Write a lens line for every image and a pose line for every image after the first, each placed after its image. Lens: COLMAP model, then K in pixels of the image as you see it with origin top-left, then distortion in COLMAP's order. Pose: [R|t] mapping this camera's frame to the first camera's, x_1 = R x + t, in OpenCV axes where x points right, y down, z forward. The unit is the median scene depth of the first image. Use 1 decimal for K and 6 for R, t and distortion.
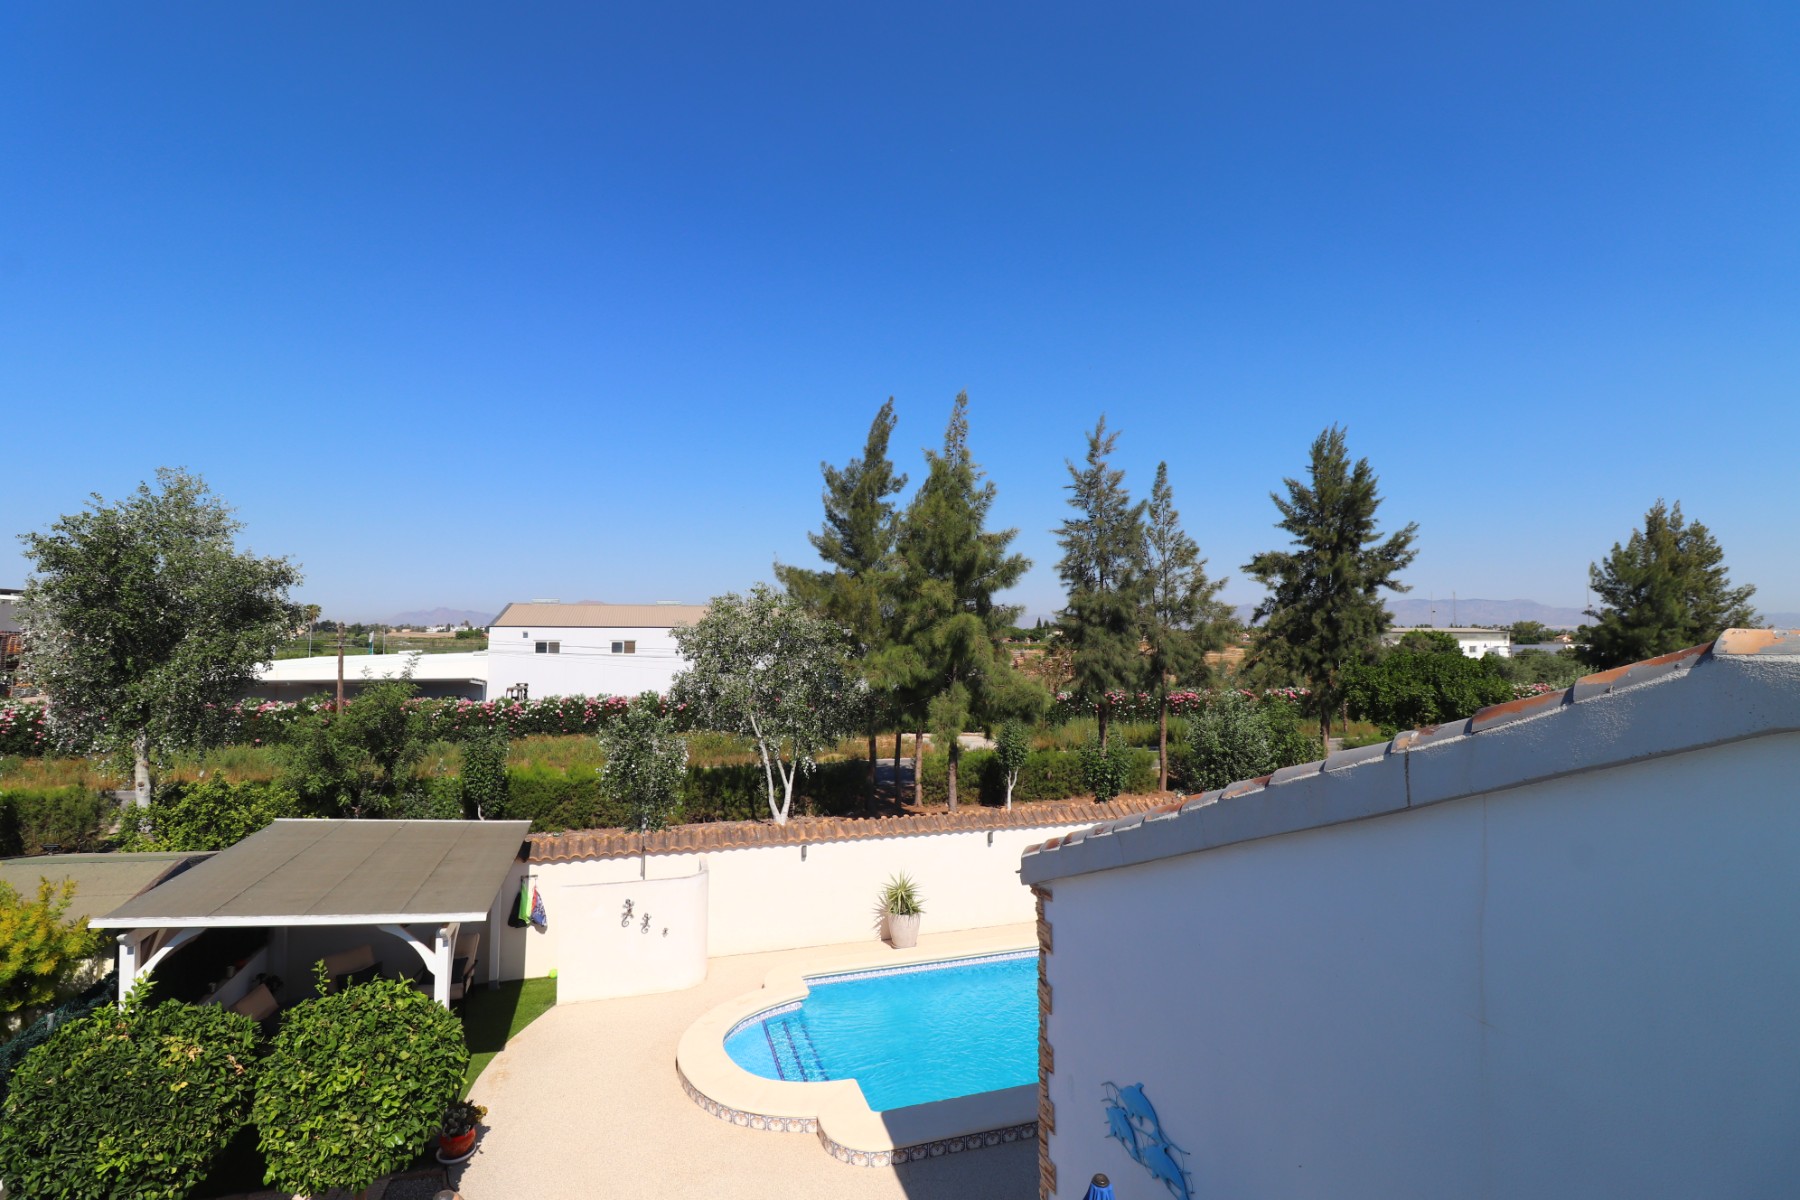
lens RADIAL K [[832.8, 0, 903.8], [0, 832.8, 597.3], [0, 0, 1]] dist [0.000044, -0.027795]
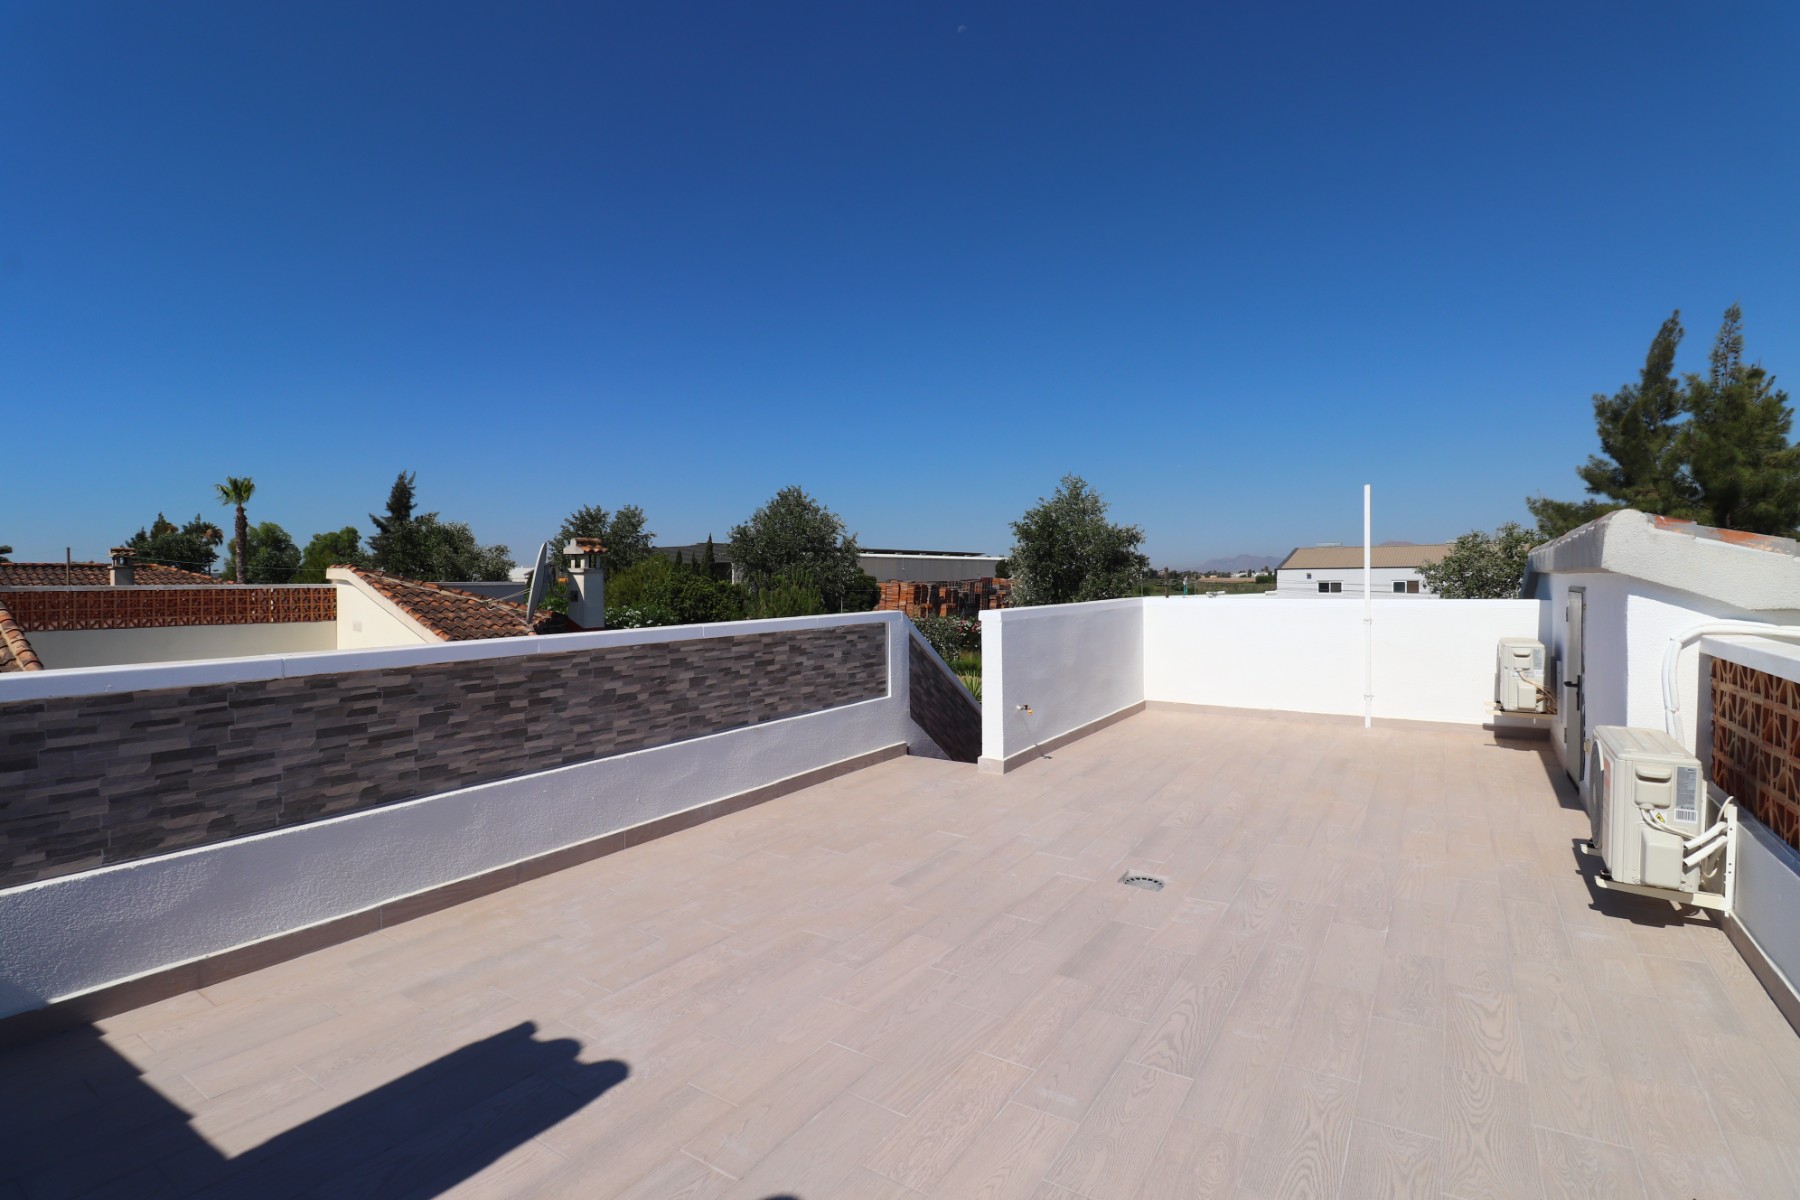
lens RADIAL K [[837.3, 0, 905.2], [0, 837.3, 585.4], [0, 0, 1]] dist [0.000675, -0.013338]
pose [[0.626994, -0.006118, -0.779000, 0.163364], [0.046298, 0.998494, 0.029422, -0.001434], [0.777647, -0.054514, 0.626333, -0.260996]]
